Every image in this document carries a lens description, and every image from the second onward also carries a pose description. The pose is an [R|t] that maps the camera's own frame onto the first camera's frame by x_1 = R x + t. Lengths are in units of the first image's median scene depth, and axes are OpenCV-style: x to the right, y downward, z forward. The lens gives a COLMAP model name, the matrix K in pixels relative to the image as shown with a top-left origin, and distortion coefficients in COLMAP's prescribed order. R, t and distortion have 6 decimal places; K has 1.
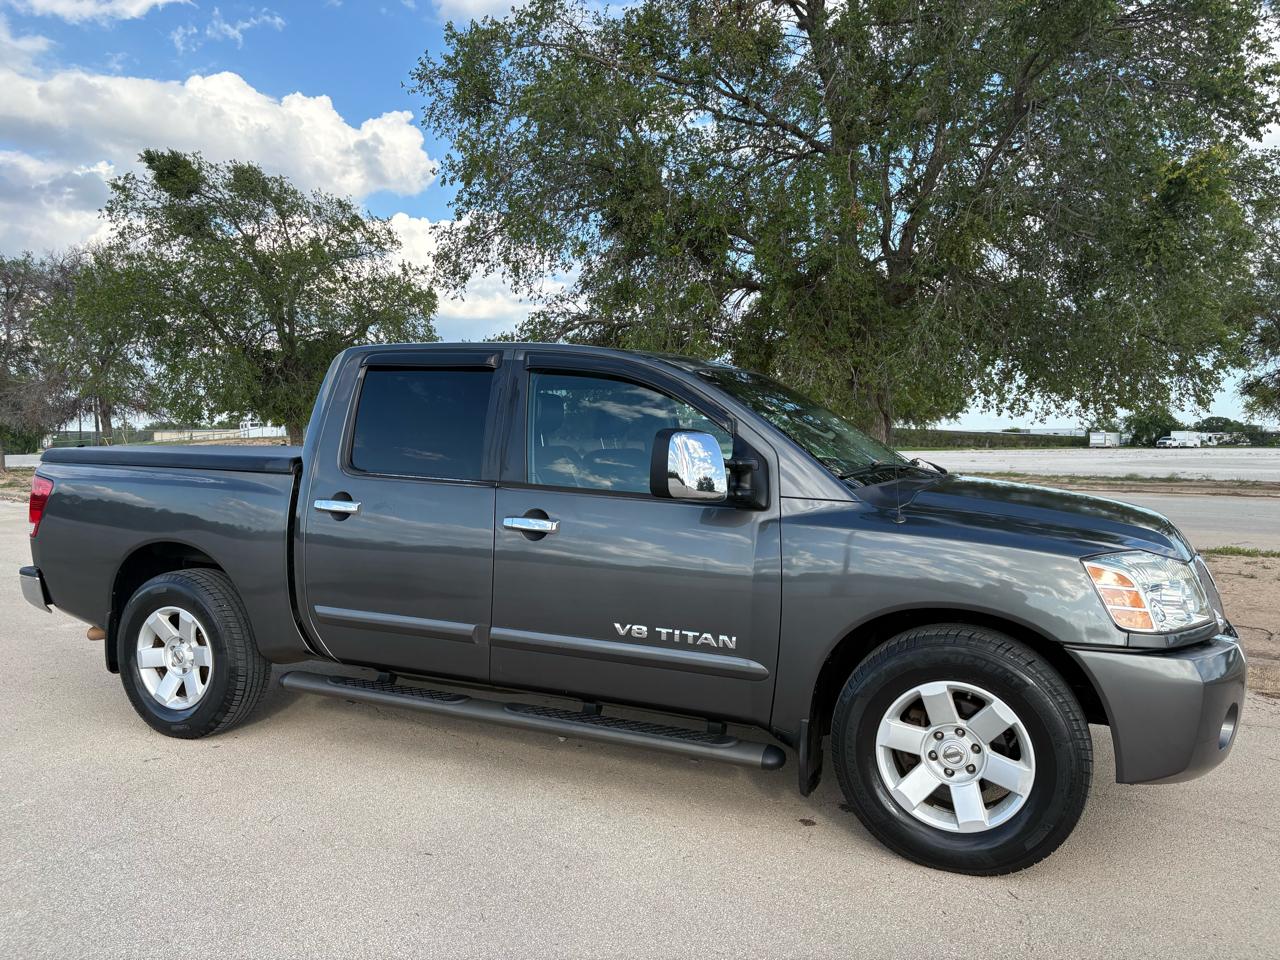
lens RADIAL K [[976.5, 0, 632.3], [0, 976.5, 462.5], [0, 0, 1]] dist [0.022809, -0.014161]
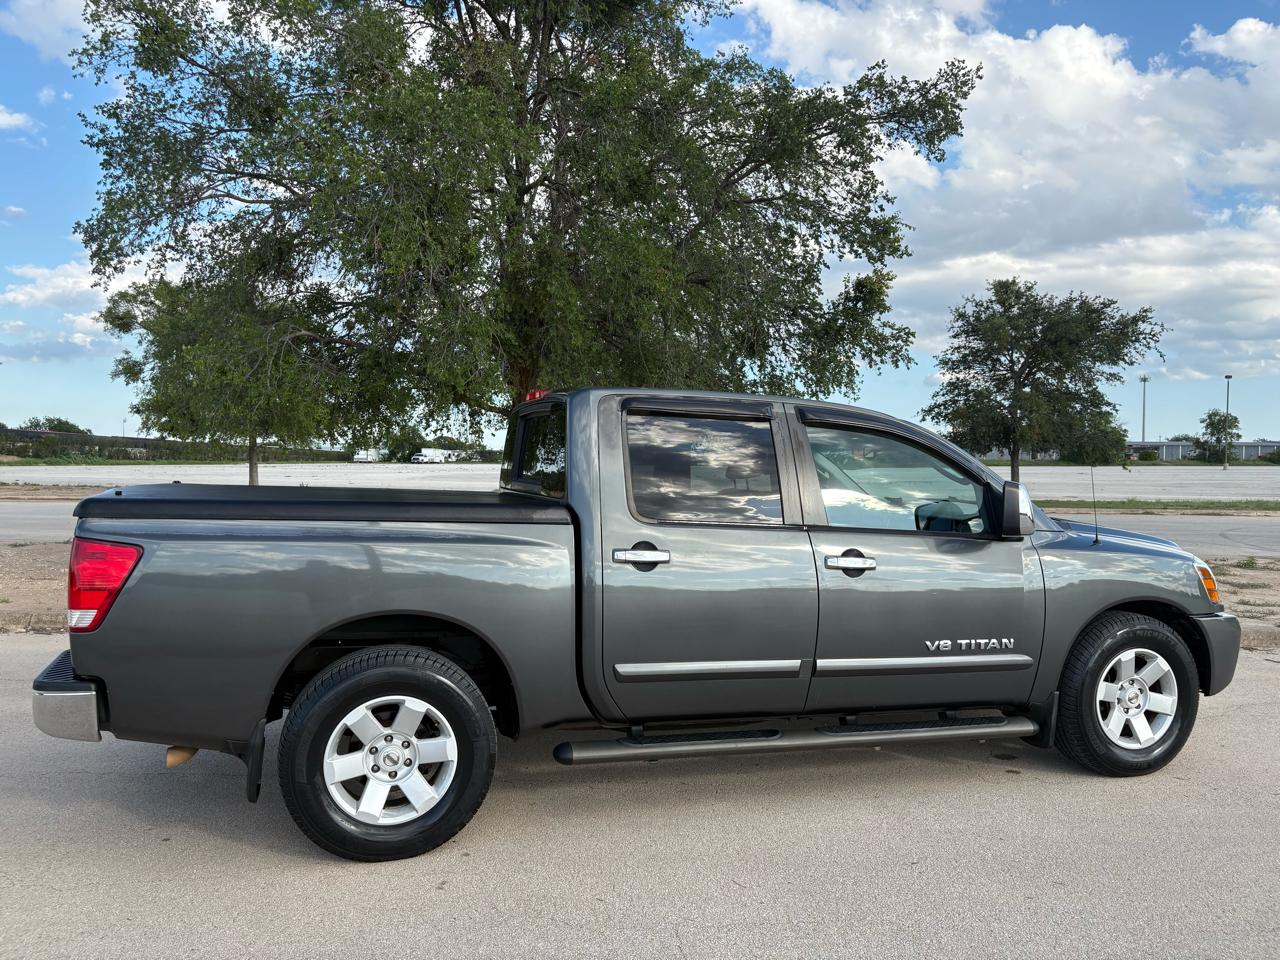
lens RADIAL K [[976.5, 0, 639.7], [0, 976.5, 450.3], [0, 0, 1]] dist [0.022809, -0.014161]
pose [[0.732817, 0.015031, 0.680259, -0.299640], [0.002637, 0.999686, -0.024931, -0.011152], [-0.680420, 0.020064, 0.732547, 0.095392]]
